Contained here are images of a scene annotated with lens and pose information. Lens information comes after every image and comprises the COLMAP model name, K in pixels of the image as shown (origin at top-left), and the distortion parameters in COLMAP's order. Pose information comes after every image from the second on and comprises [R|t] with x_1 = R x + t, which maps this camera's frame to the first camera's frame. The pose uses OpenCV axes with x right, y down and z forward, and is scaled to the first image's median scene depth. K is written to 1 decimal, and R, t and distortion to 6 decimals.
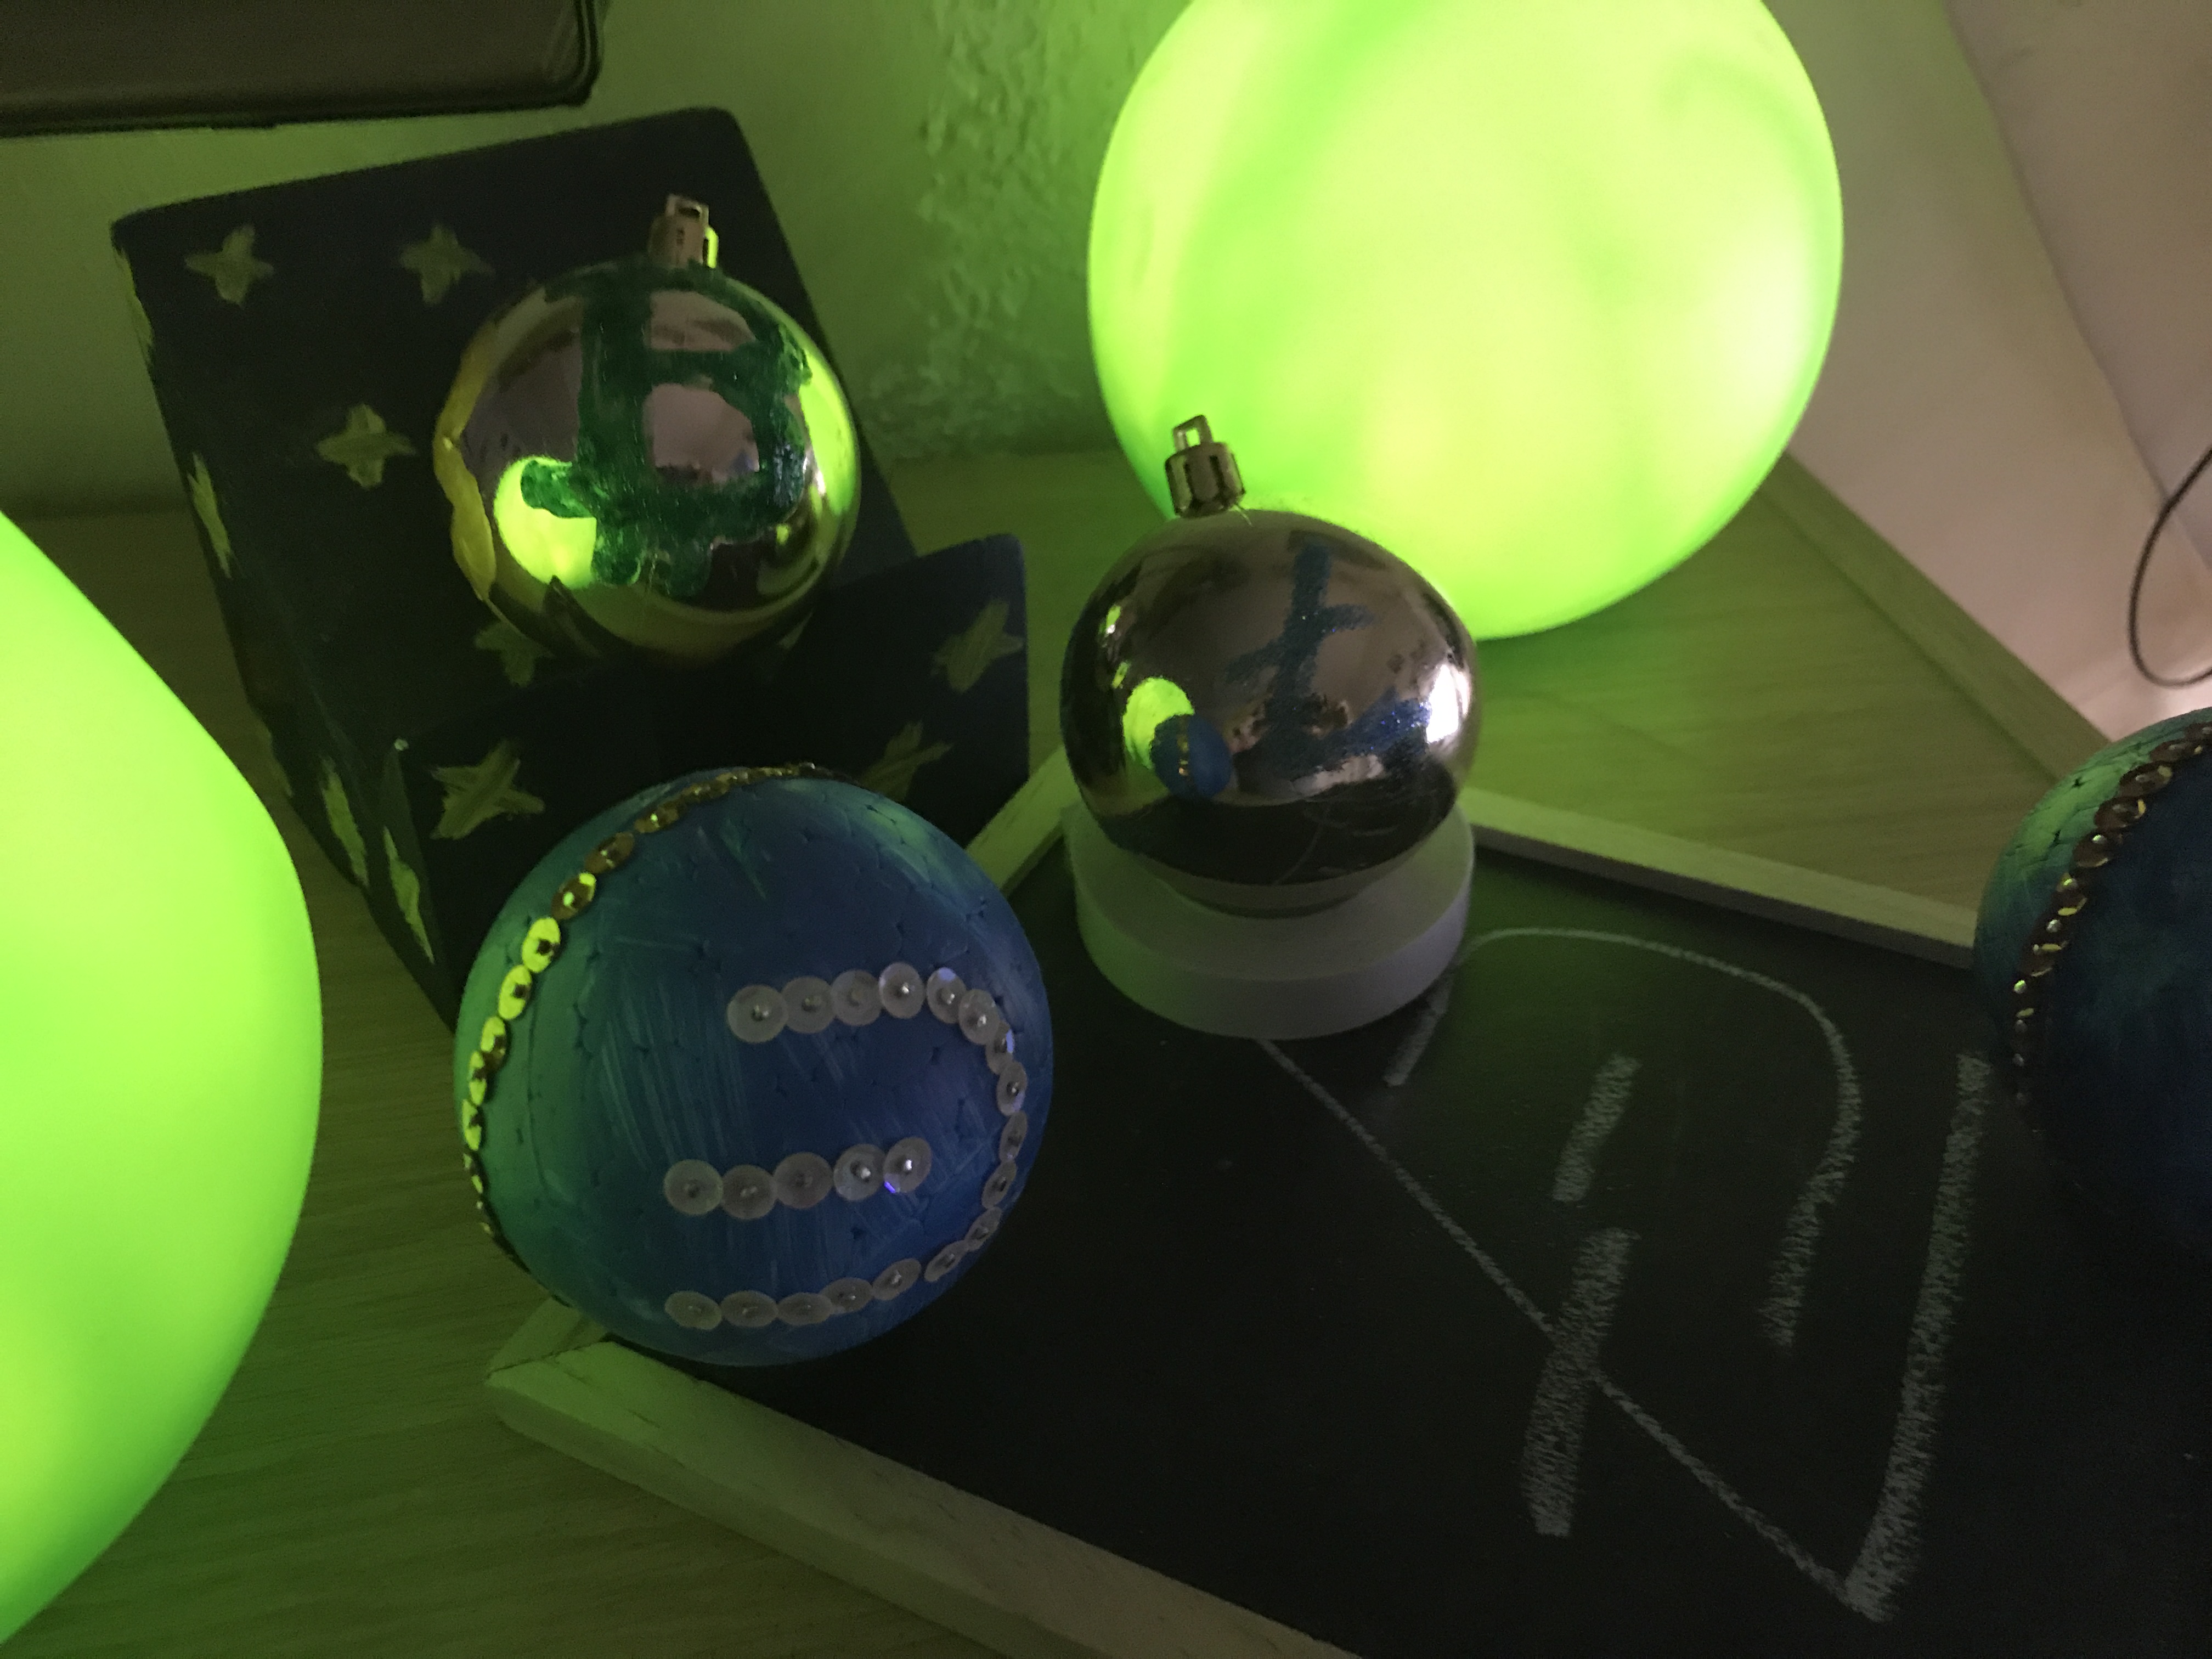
lens RADIAL K [[1870.5, 0, 1107.0], [0, 1870.5, 790.3], [0, 0, 1]] dist [0.009561, -0.040841]
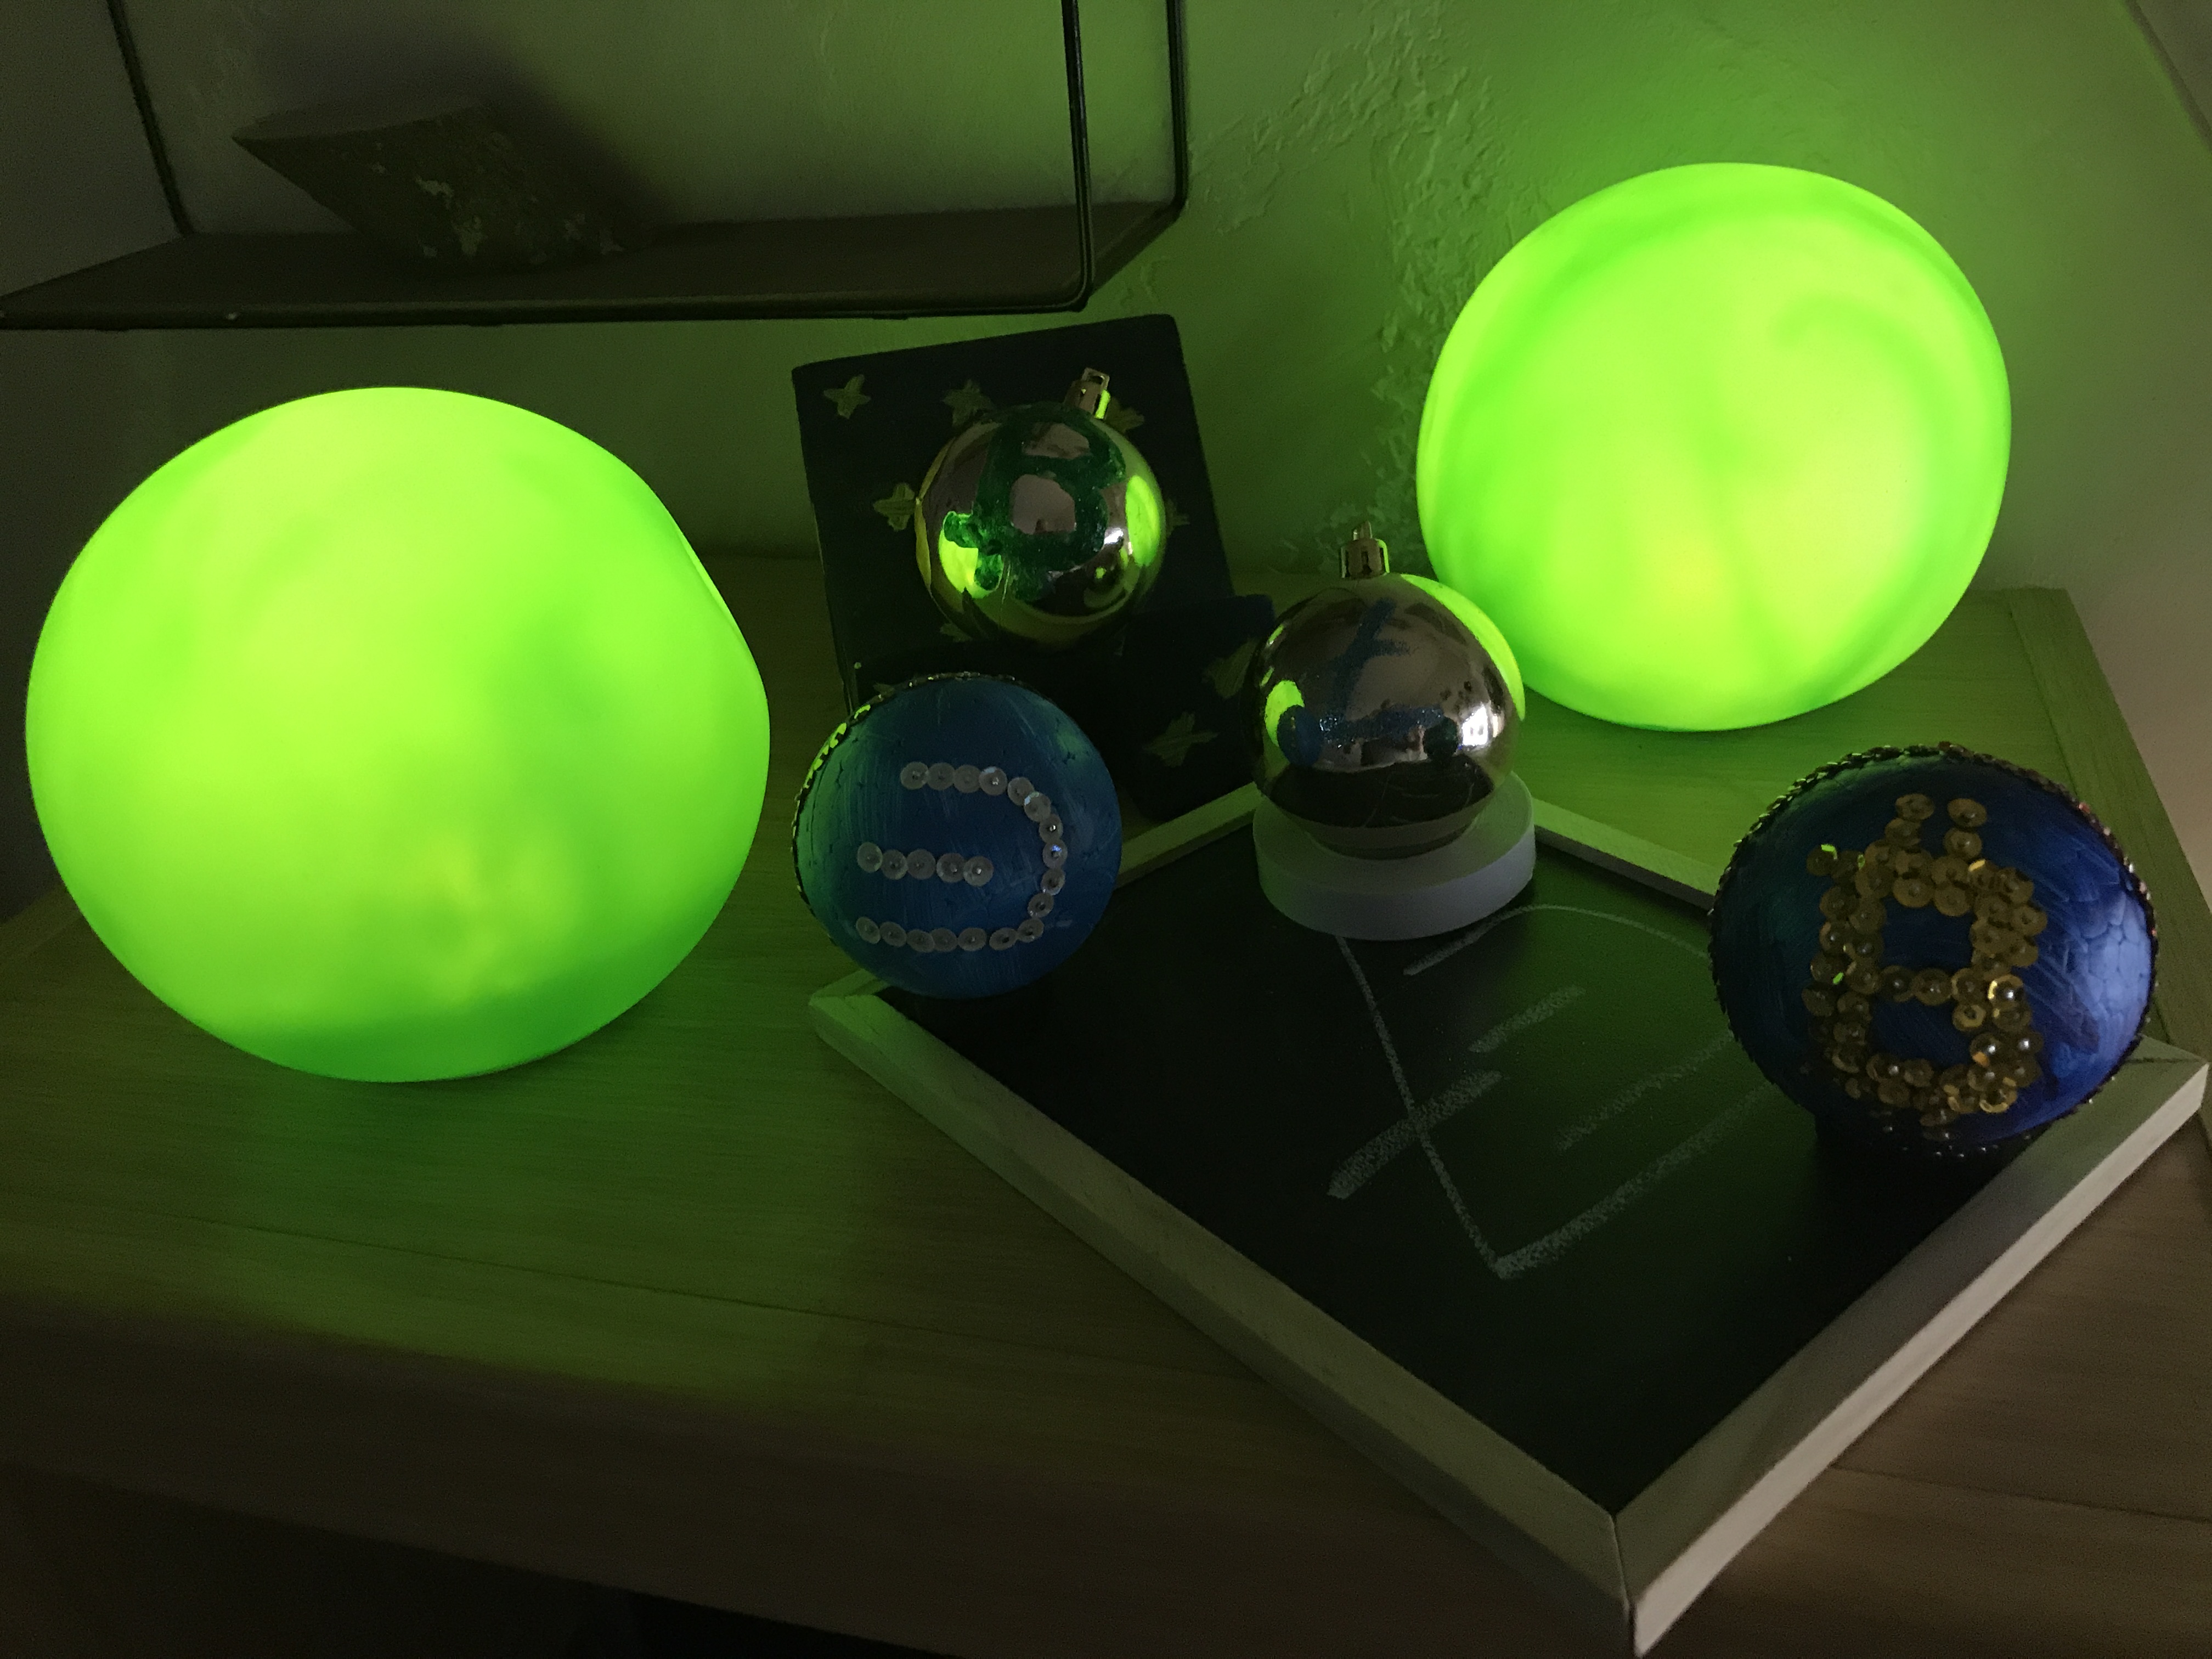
lens RADIAL K [[1870.5, 0, 1080.7], [0, 1870.5, 793.5], [0, 0, 1]] dist [0.009561, -0.040841]
pose [[0.899639, 0.133200, -0.415822, 0.549121], [-0.171423, 0.983616, -0.055795, 0.153921], [0.401577, 0.121477, 0.907733, -0.484484]]
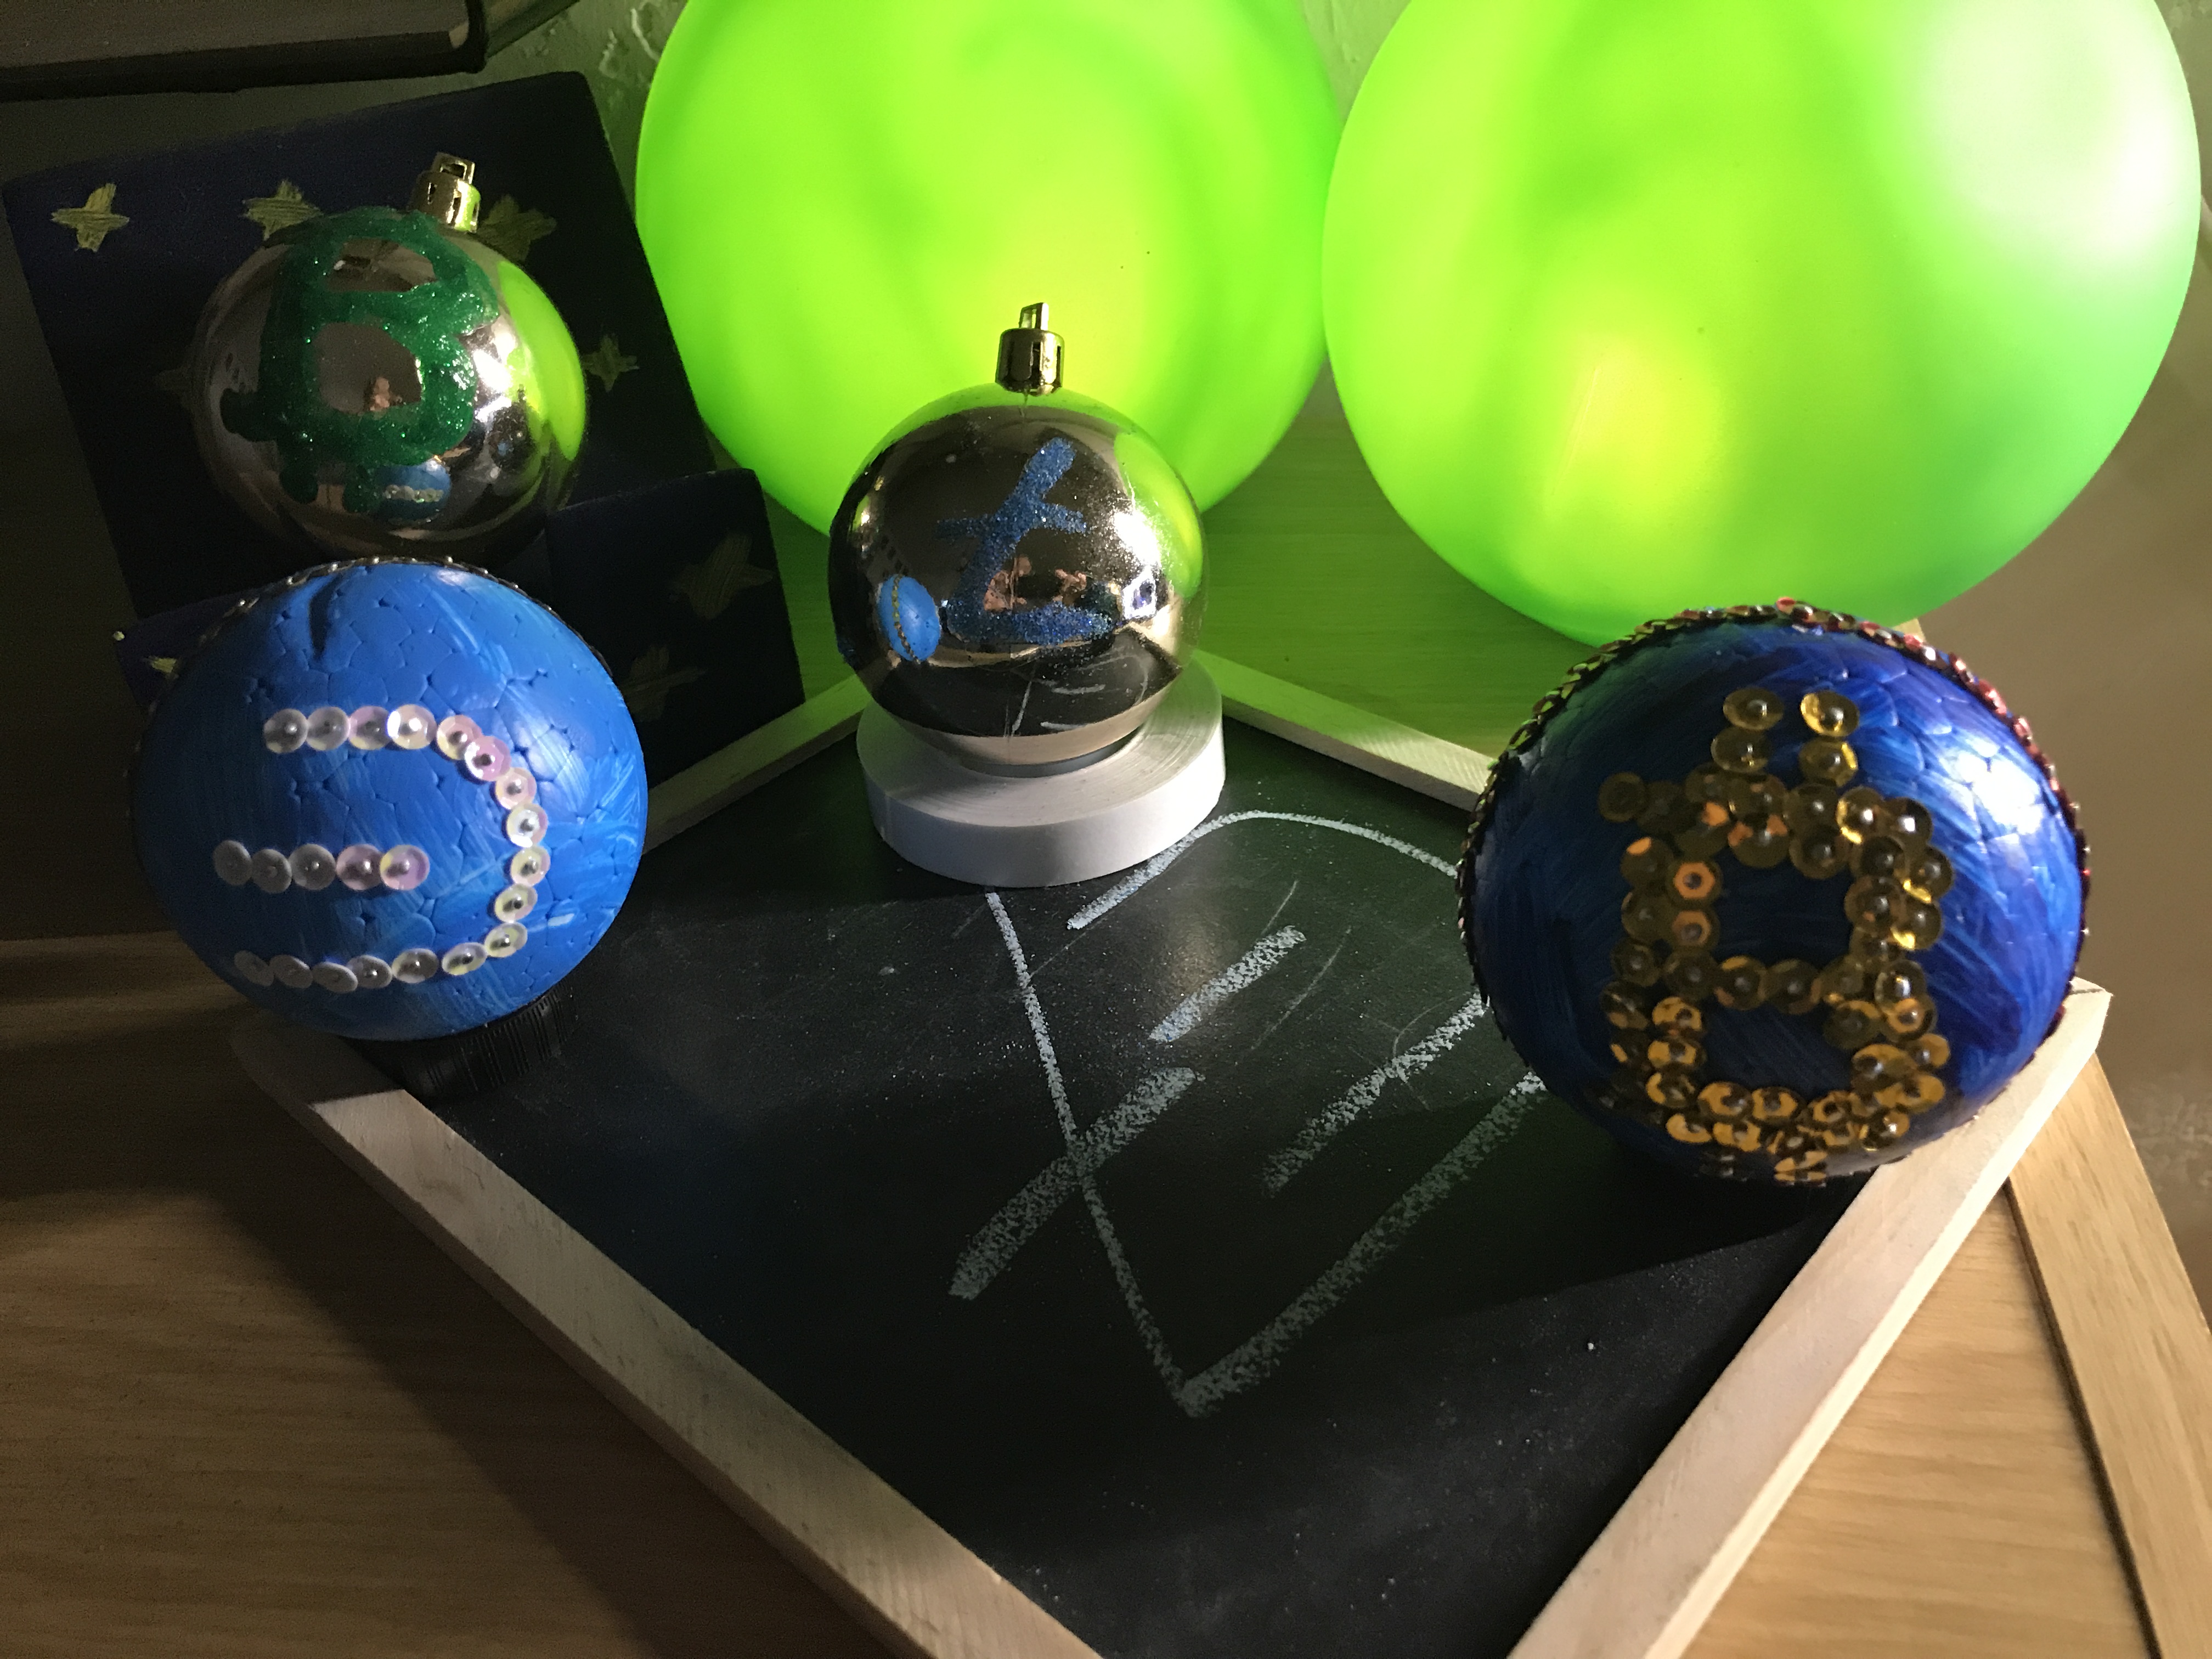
lens RADIAL K [[1870.5, 0, 1099.3], [0, 1870.5, 810.8], [0, 0, 1]] dist [0.009561, -0.040841]
pose [[0.953275, 0.107175, -0.282454, 0.499763], [-0.098683, 0.994138, 0.044166, 0.043240], [0.285532, -0.014229, 0.958264, -0.037356]]
